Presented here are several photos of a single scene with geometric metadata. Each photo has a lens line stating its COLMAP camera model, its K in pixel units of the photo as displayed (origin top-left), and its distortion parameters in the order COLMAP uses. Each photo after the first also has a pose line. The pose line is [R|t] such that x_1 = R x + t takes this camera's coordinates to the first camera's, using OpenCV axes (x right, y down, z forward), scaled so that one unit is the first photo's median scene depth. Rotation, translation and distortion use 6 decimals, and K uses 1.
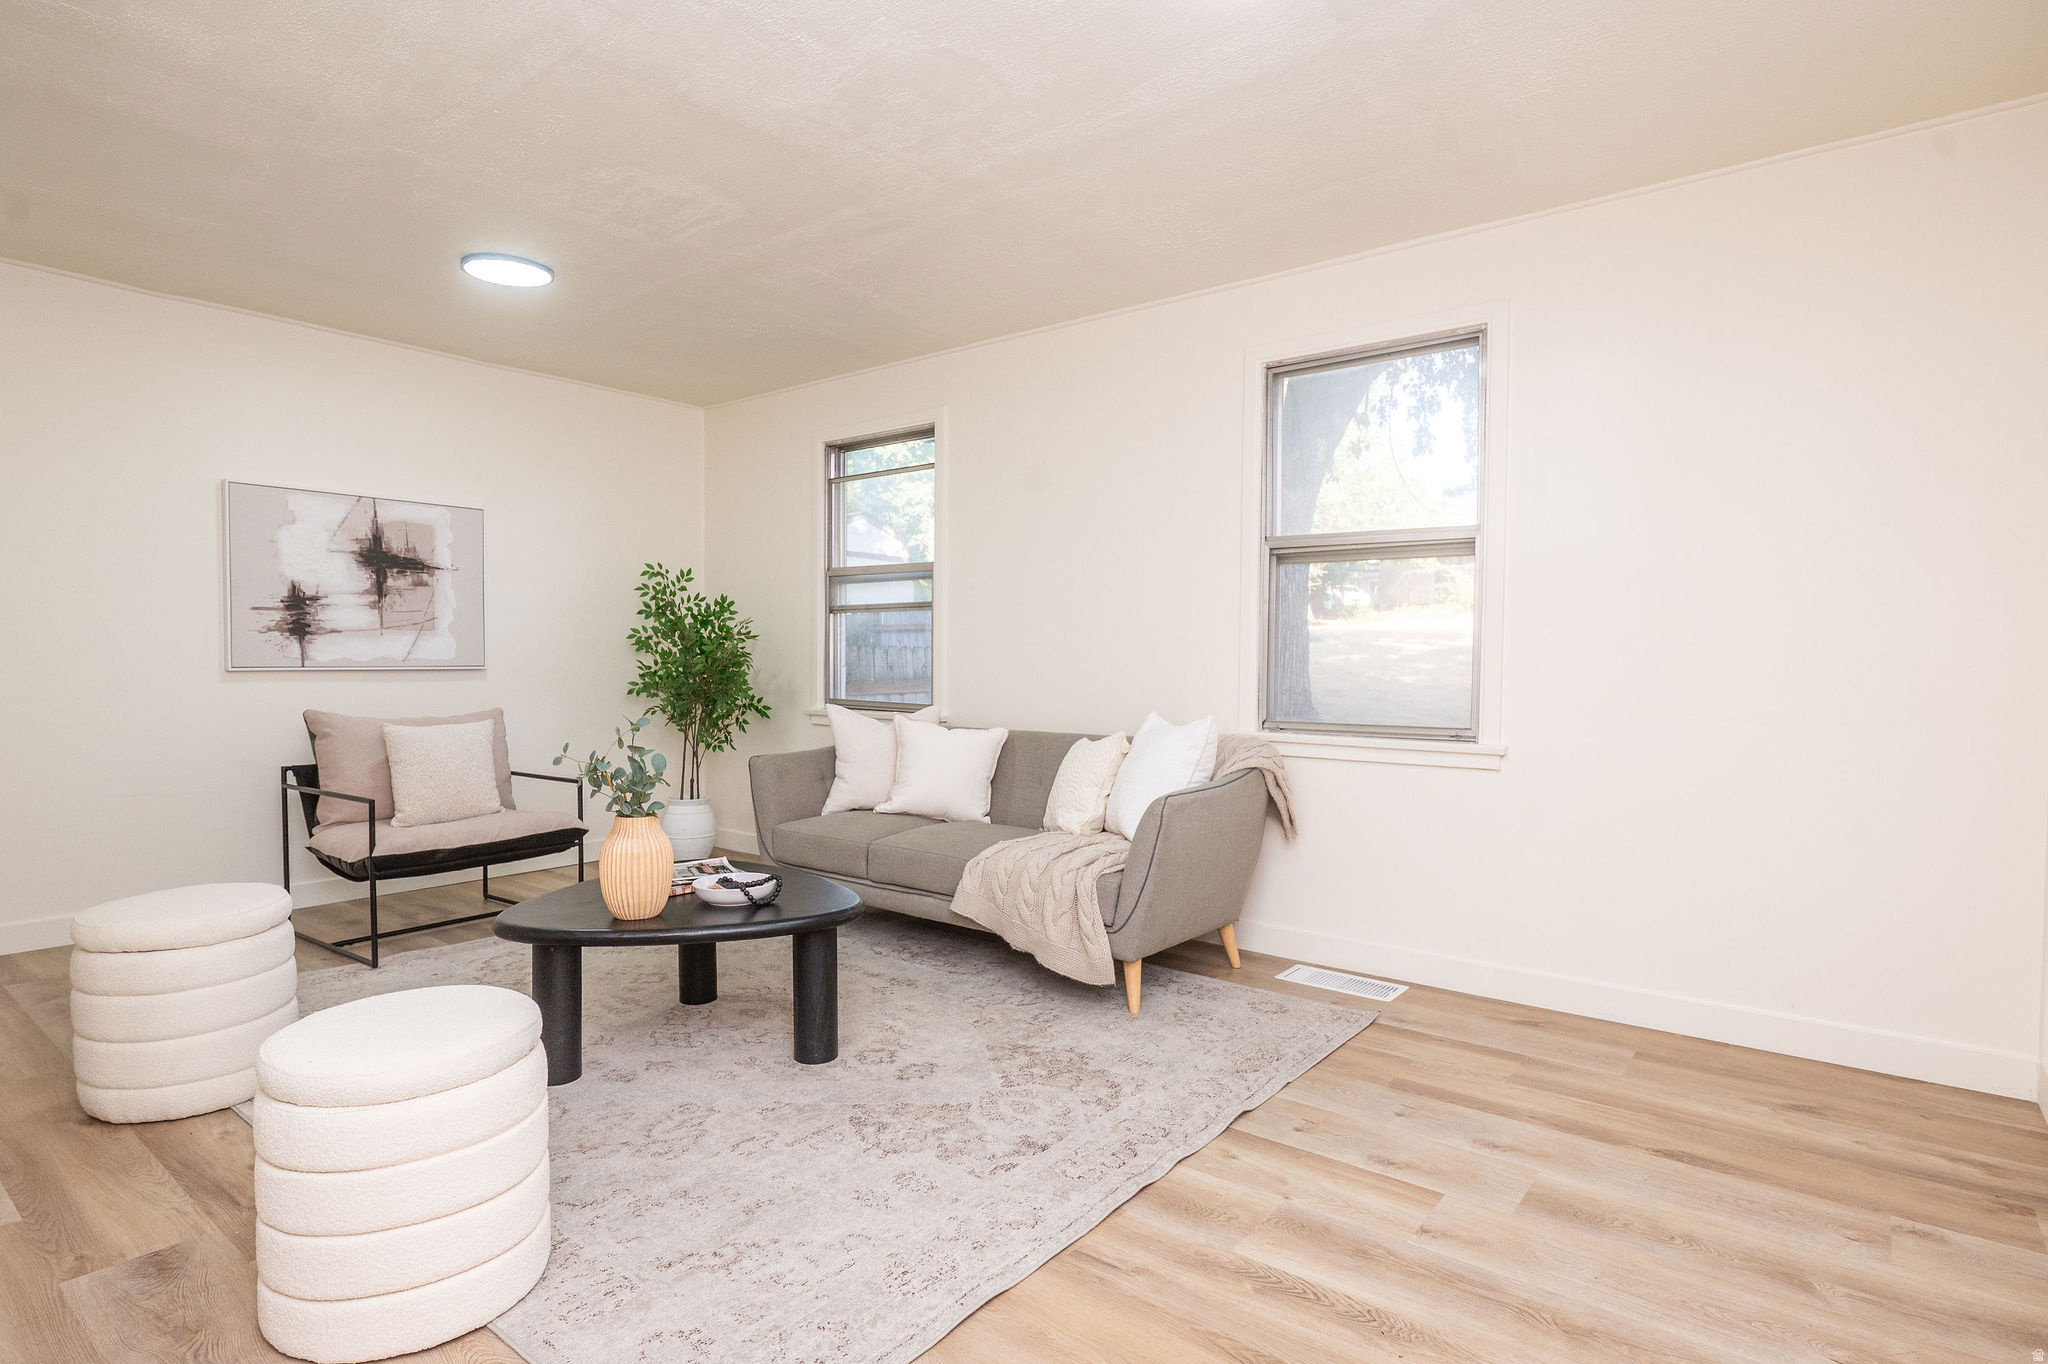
lens RADIAL K [[1044.5, 0, 1020.8], [0, 1044.5, 676.7], [0, 0, 1]] dist [0.003840, -0.000846]
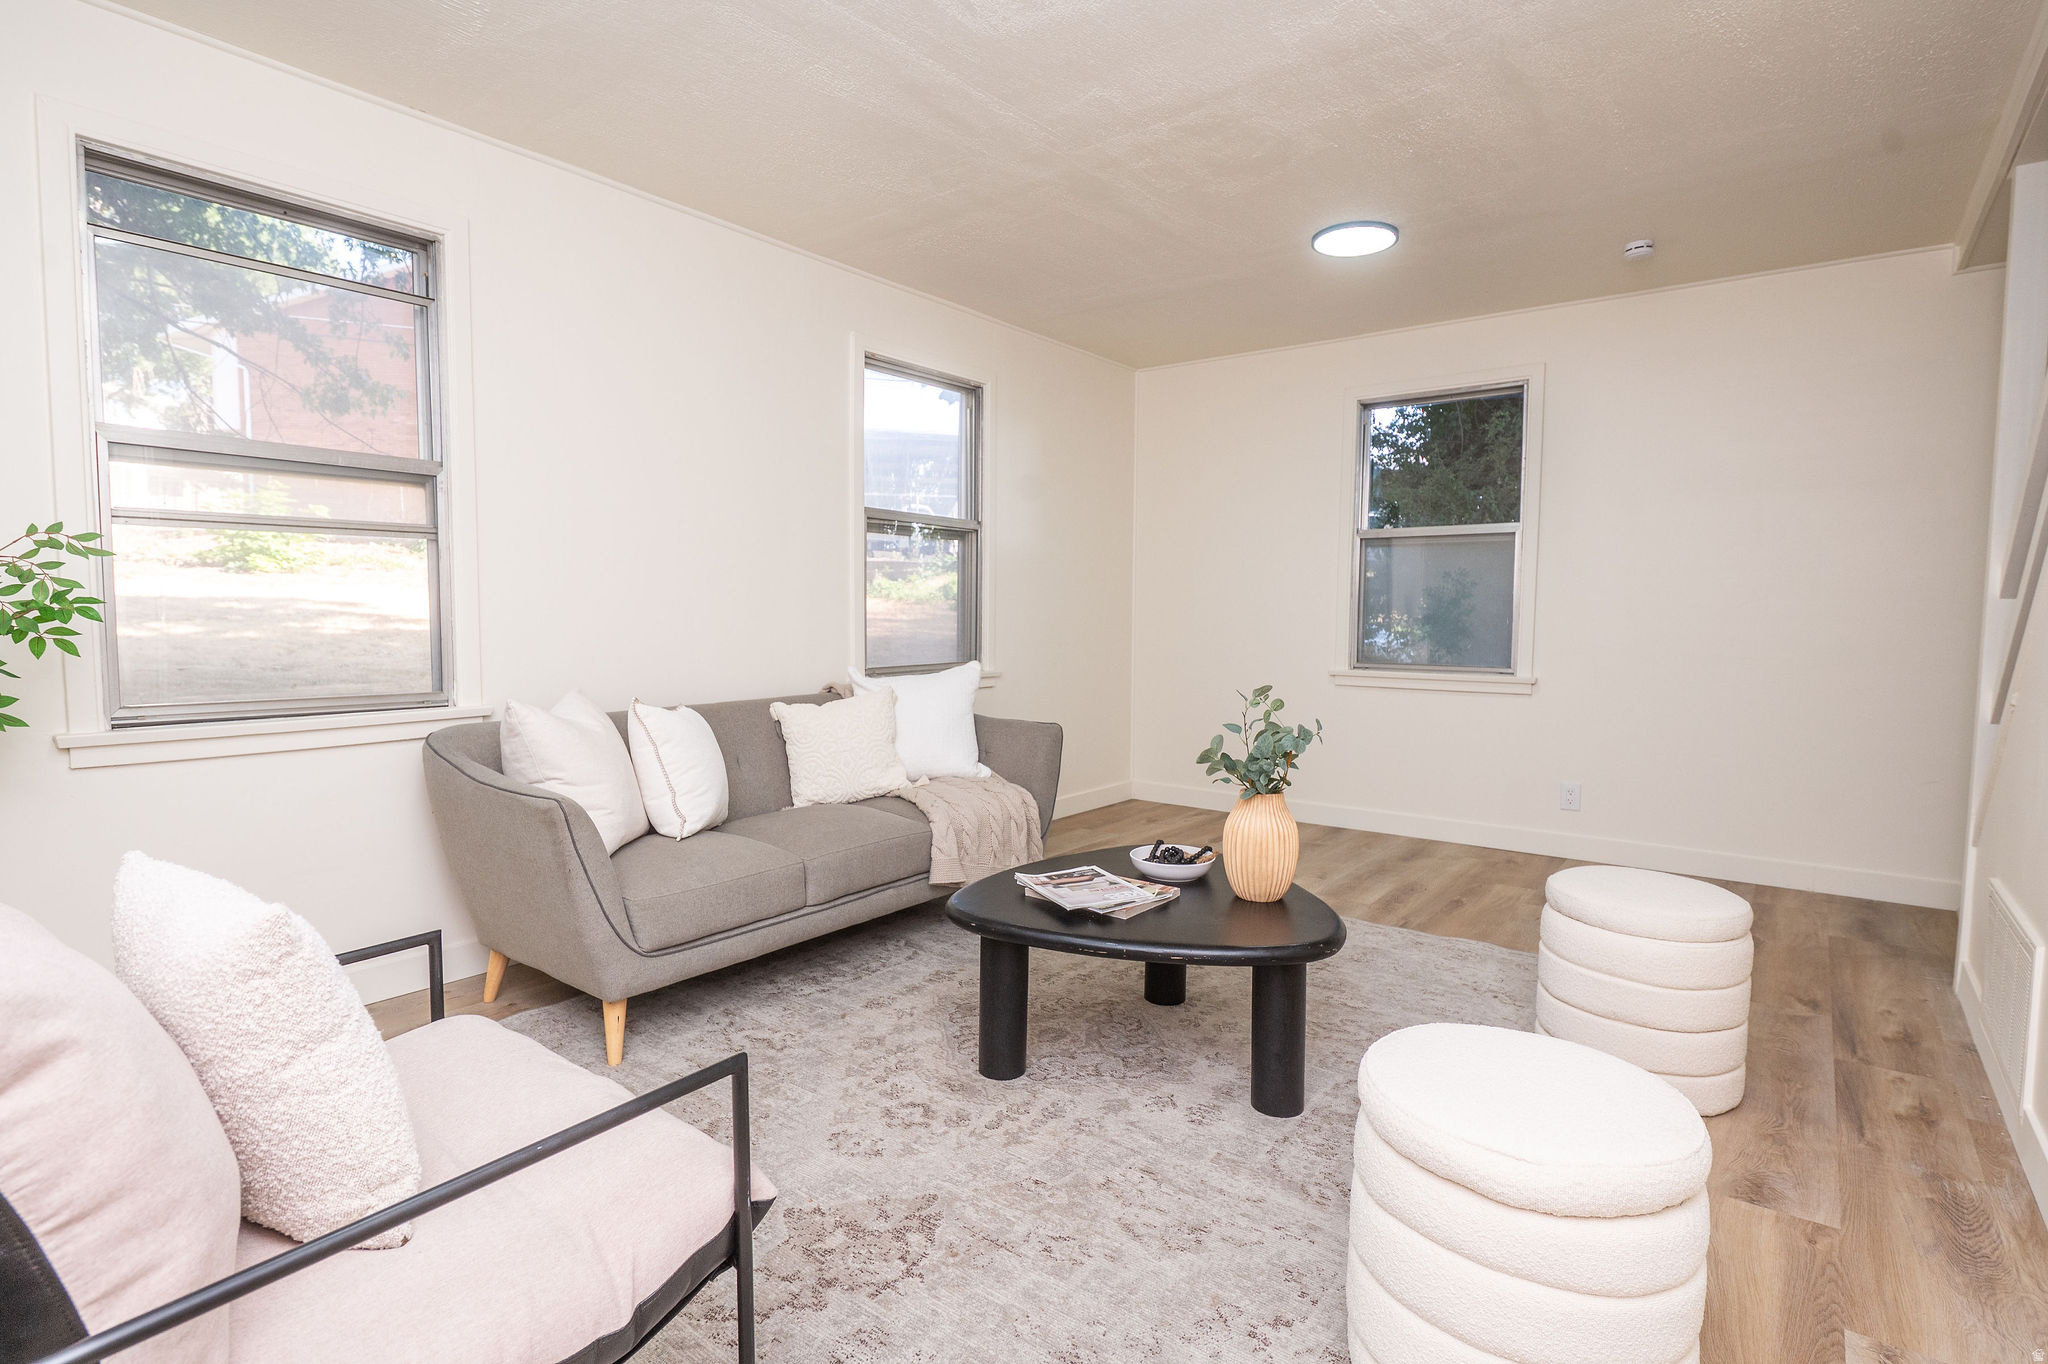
lens RADIAL K [[1044.5, 0, 1020.6], [0, 1044.5, 682.9], [0, 0, 1]] dist [0.003840, -0.000846]
pose [[-0.023699, -0.080165, 0.996500, -1.802568], [0.007397, 0.996738, 0.080360, -0.051364], [-0.999692, 0.009276, -0.023029, 1.745365]]
